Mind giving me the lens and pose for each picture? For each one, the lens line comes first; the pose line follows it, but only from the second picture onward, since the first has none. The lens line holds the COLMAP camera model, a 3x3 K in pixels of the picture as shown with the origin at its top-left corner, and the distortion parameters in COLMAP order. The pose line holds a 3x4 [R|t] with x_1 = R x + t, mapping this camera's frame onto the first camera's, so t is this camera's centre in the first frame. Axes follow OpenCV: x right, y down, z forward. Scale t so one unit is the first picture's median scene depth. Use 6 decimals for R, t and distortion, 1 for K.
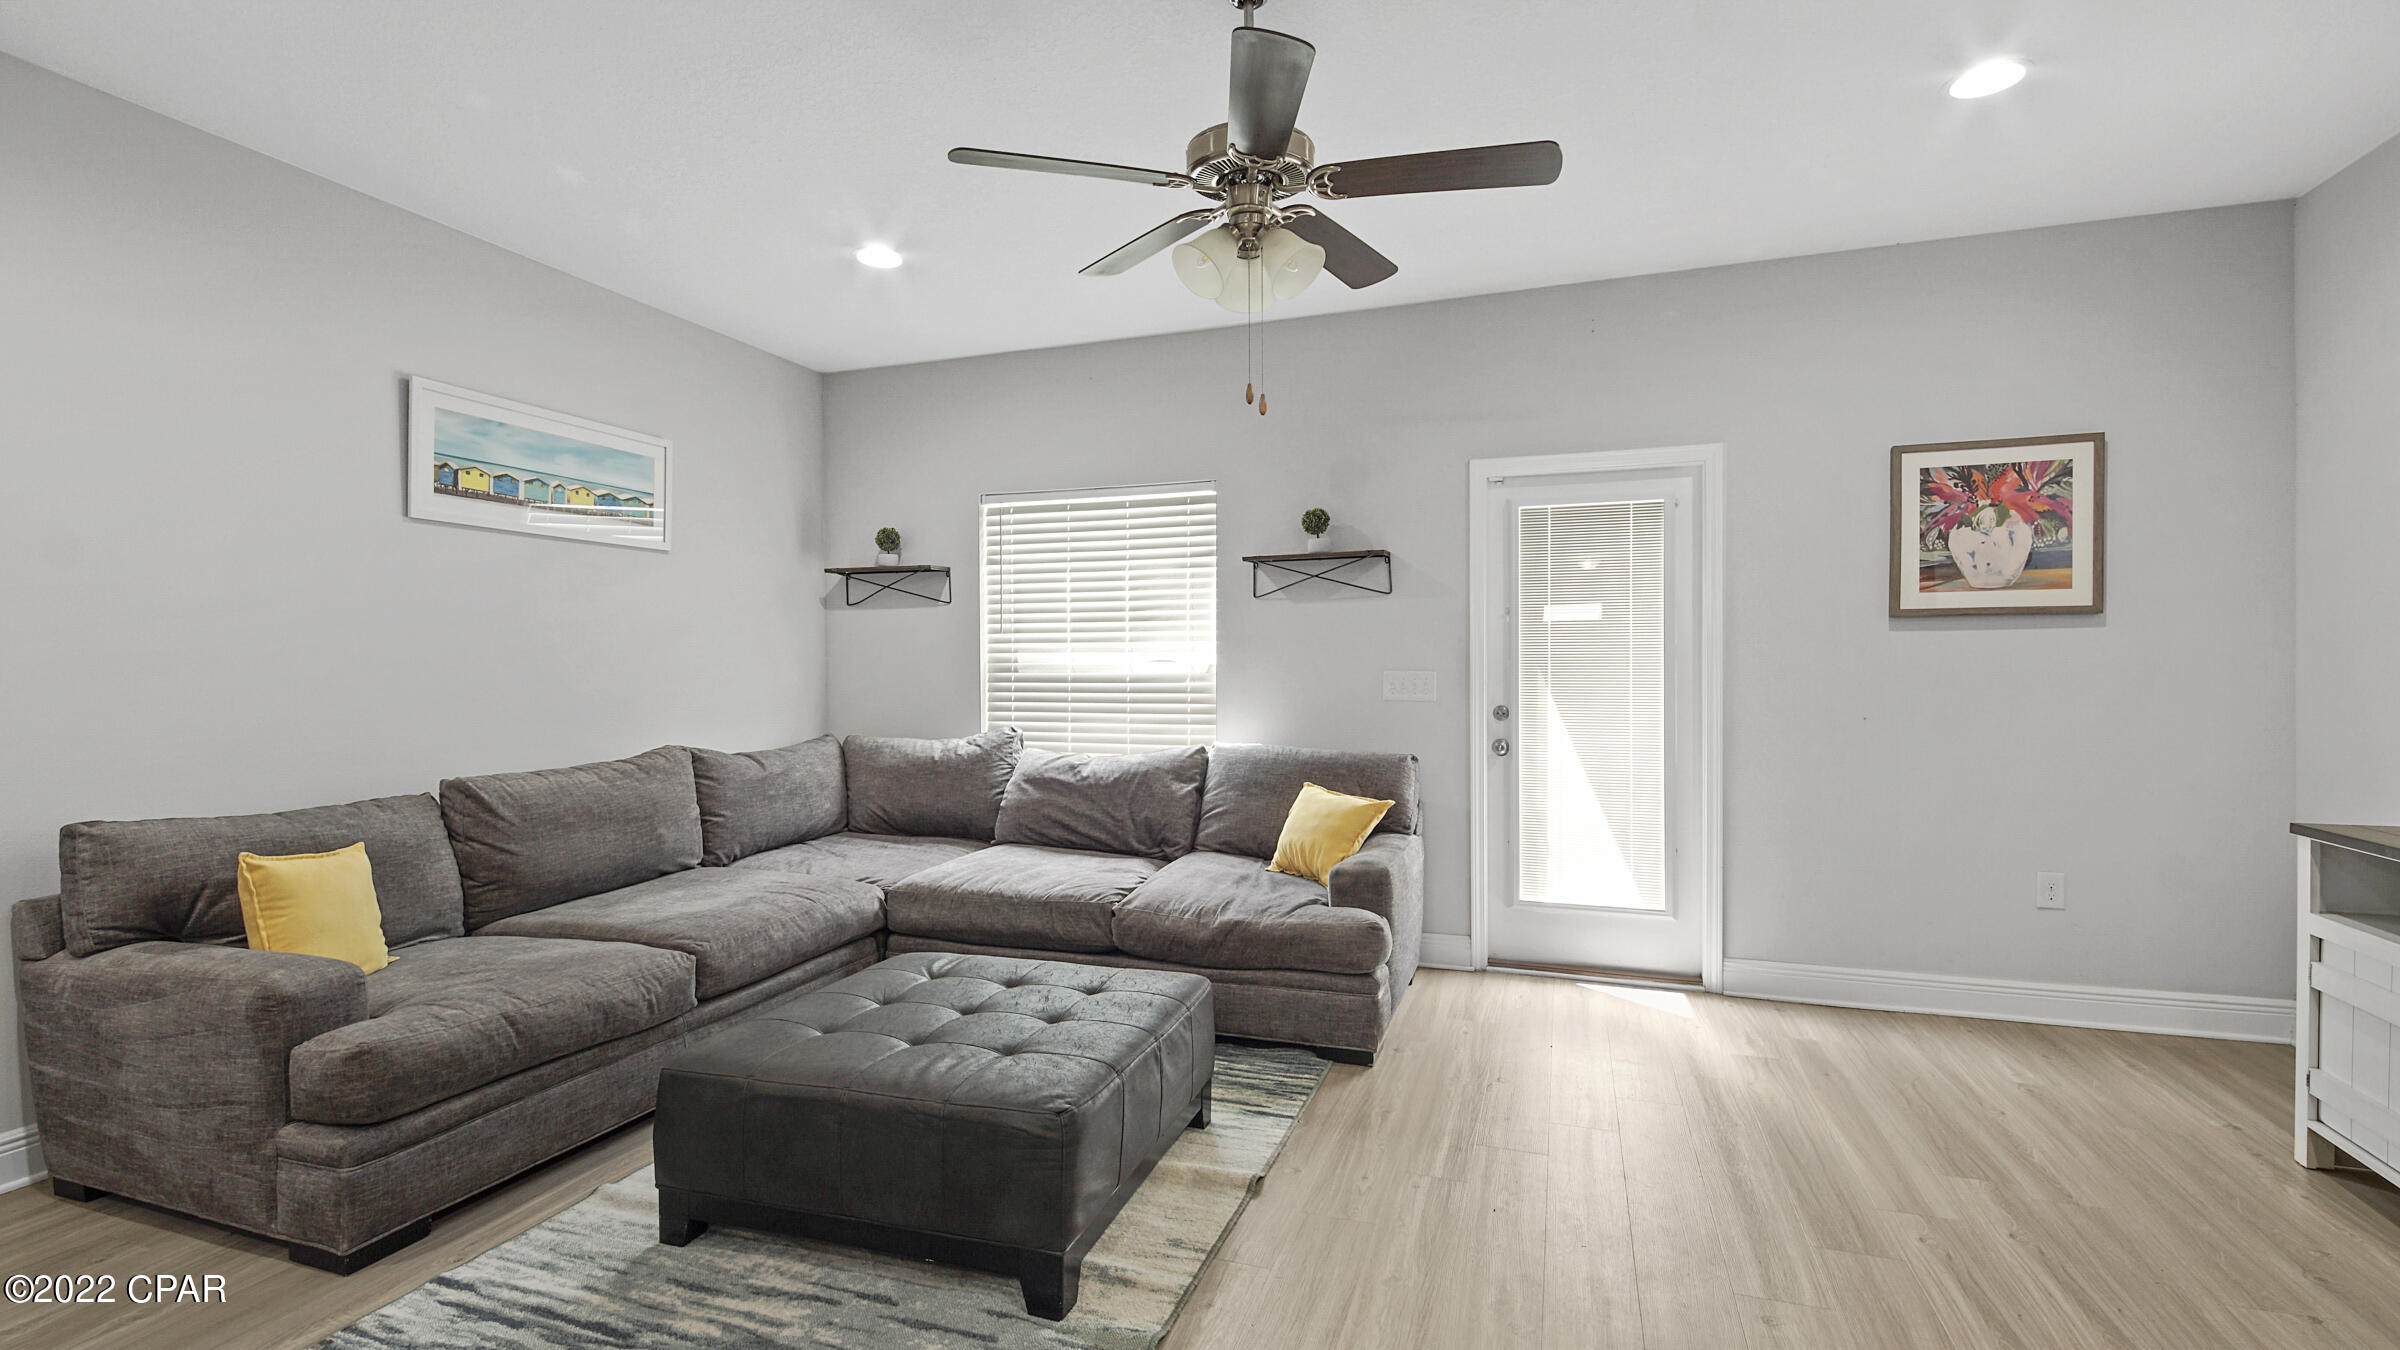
lens RADIAL K [[1026.4, 0, 1190.6], [0, 1026.4, 680.5], [0, 0, 1]] dist [-0.015709, -0.002216]
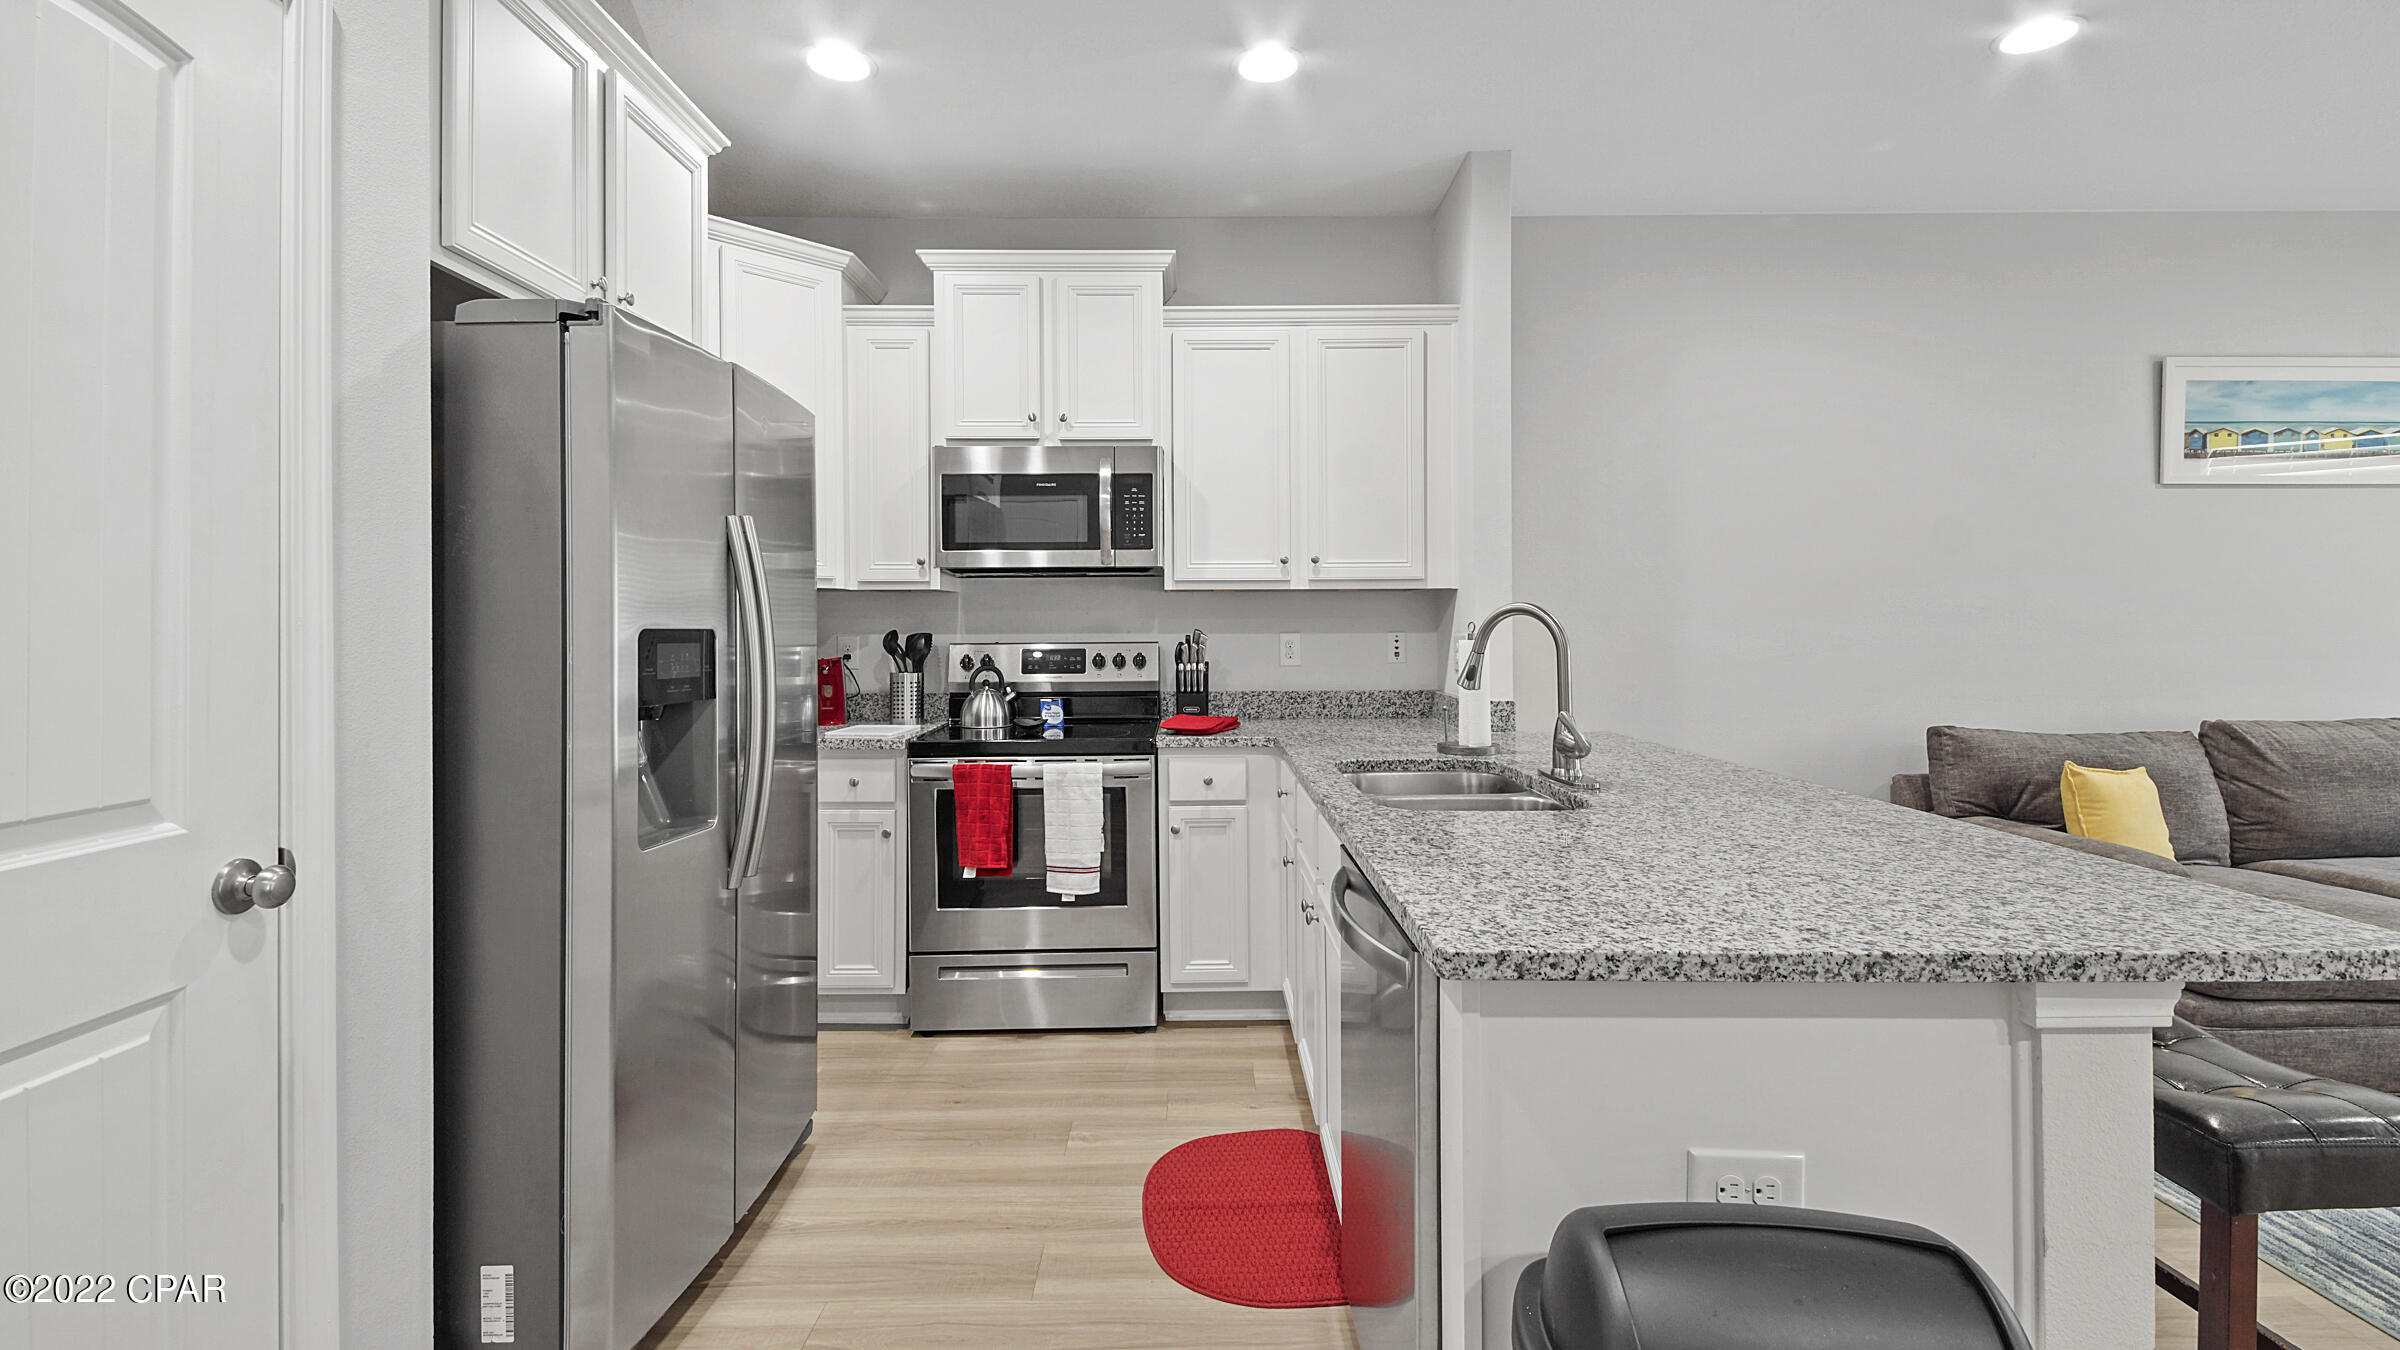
lens RADIAL K [[1026.4, 0, 1165.1], [0, 1026.4, 638.0], [0, 0, 1]] dist [-0.015709, -0.002216]
pose [[0.297383, 0.006604, -0.954735, -0.037956], [-0.012705, 0.999915, 0.002959, 0.019604], [0.954674, 0.011250, 0.297442, -0.384879]]
